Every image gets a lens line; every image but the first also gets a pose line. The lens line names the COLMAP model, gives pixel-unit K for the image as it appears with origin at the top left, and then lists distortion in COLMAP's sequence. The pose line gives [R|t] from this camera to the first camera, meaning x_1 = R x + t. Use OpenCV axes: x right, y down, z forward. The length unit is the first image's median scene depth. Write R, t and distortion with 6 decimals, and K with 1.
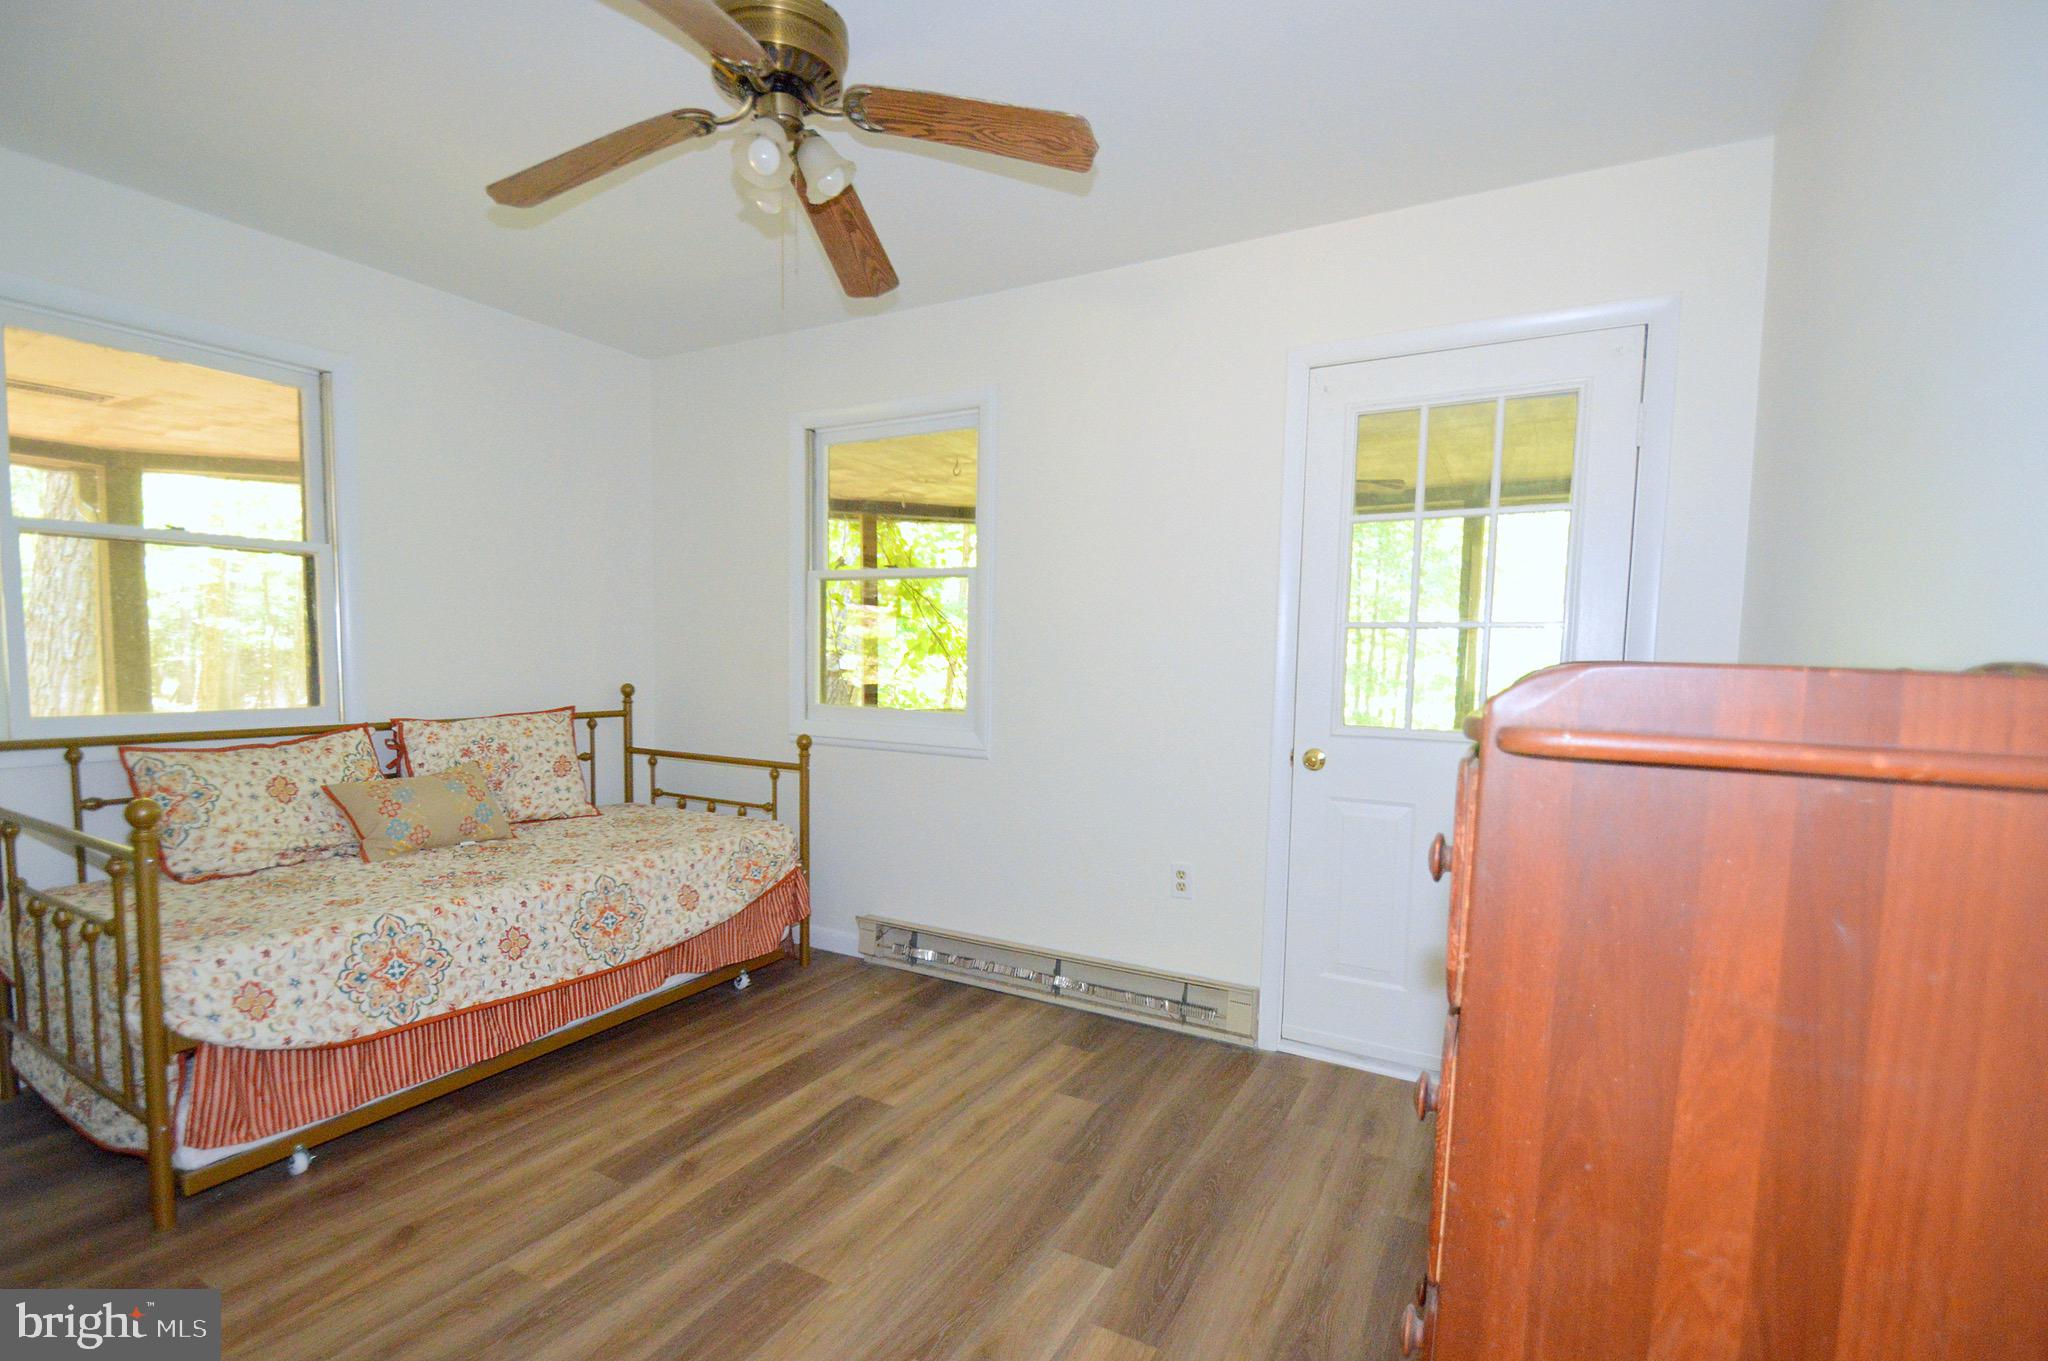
lens RADIAL K [[920.5, 0, 1024.9], [0, 920.5, 692.6], [0, 0, 1]] dist [0.011137, -0.012546]
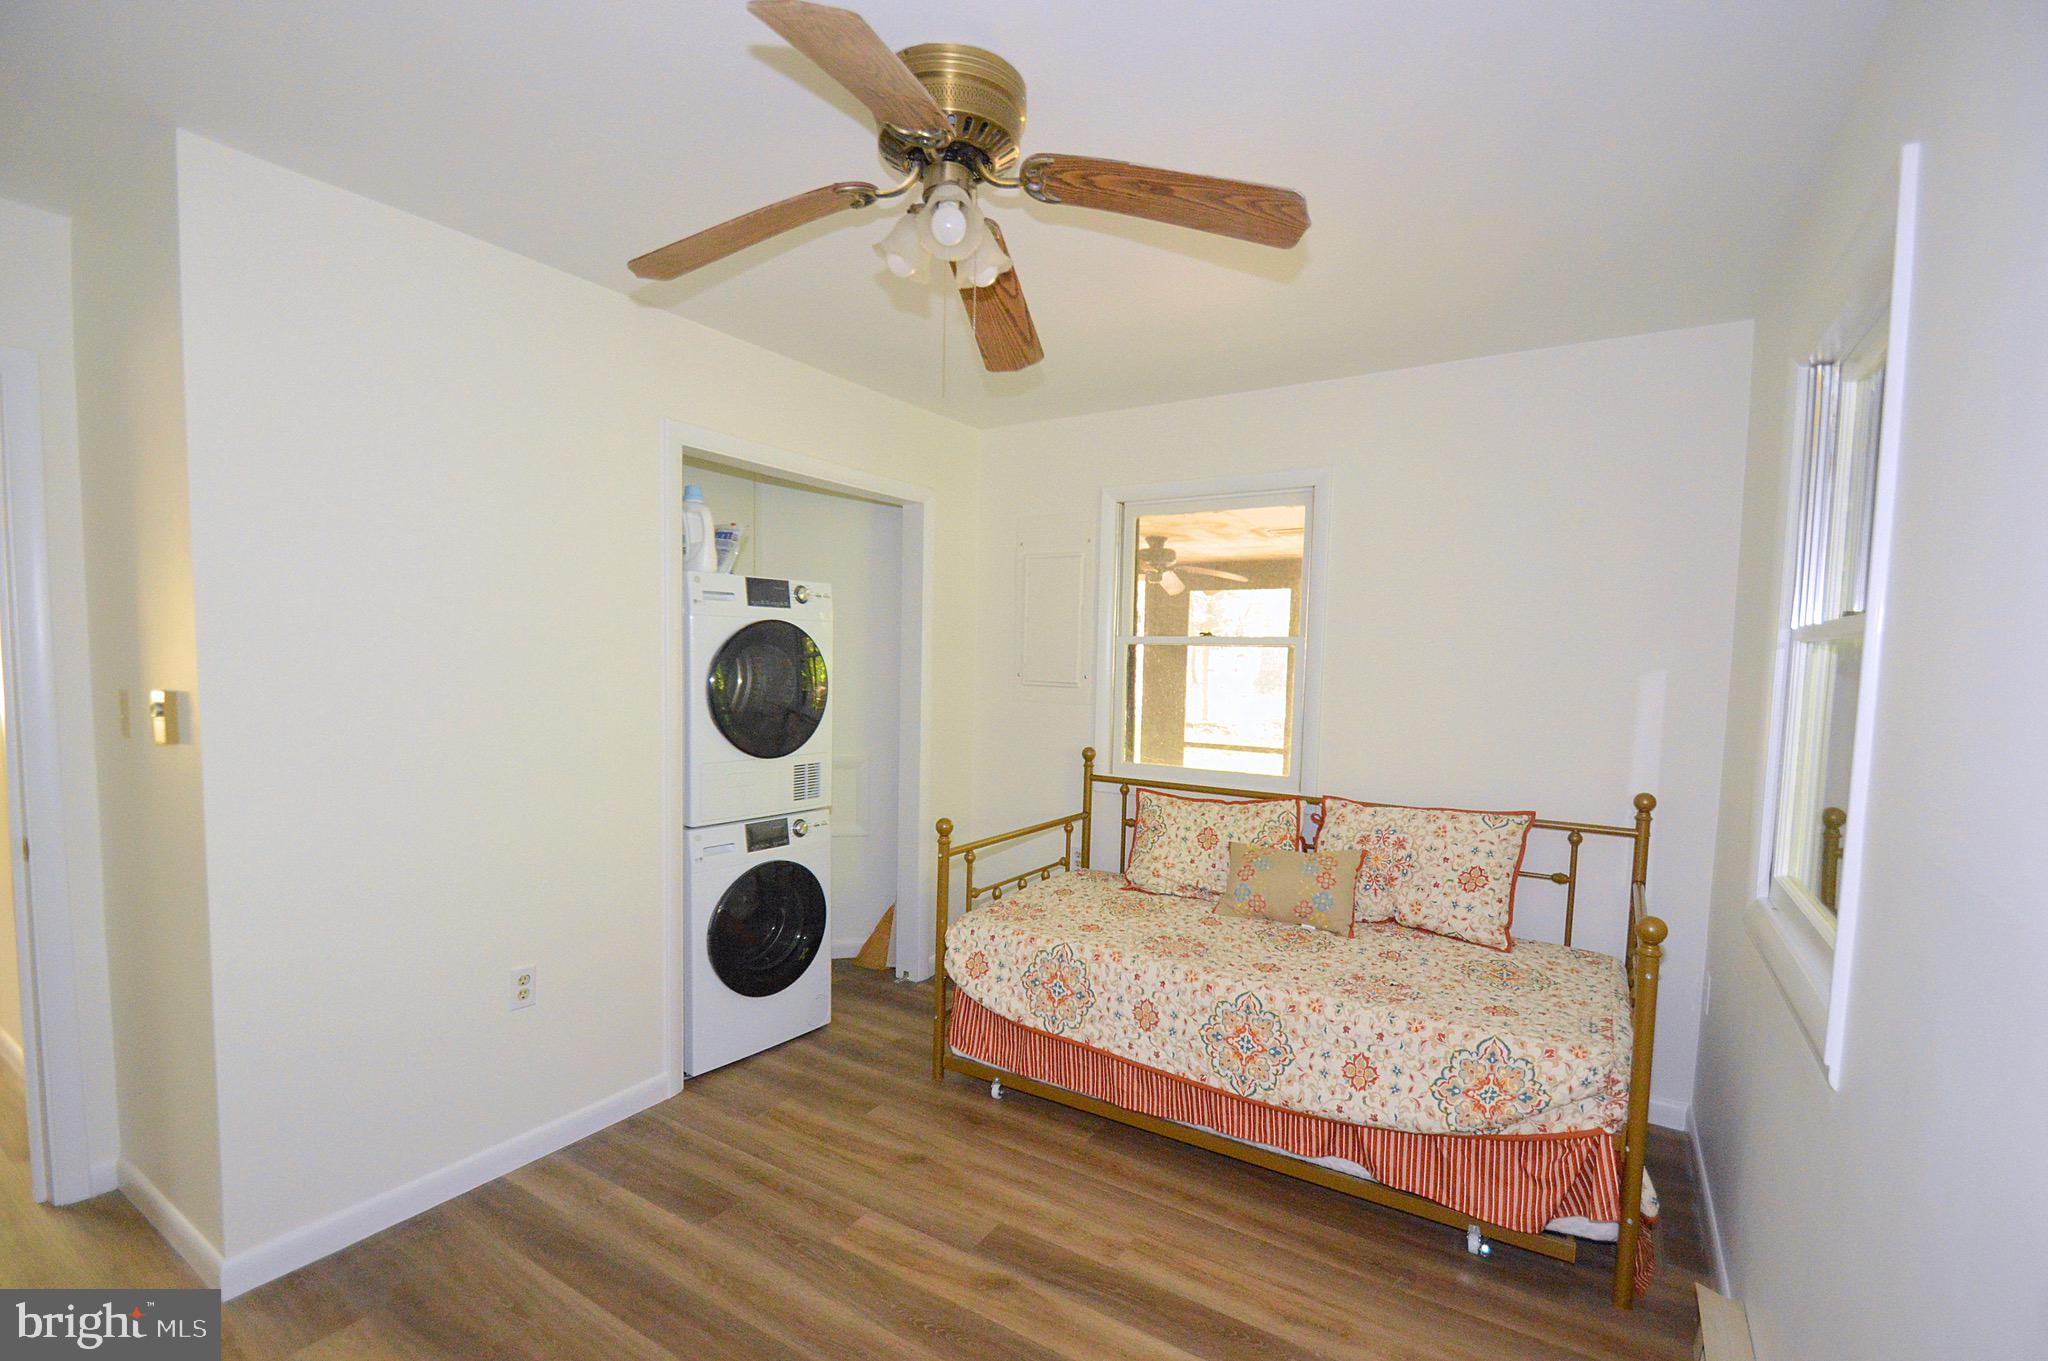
lens RADIAL K [[920.5, 0, 1022.6], [0, 920.5, 680.0], [0, 0, 1]] dist [0.011137, -0.012546]
pose [[-0.057320, 0.009715, -0.998309, 0.485067], [-0.067458, 0.997630, 0.013582, -0.114419], [0.996074, 0.068122, -0.056529, 0.820197]]
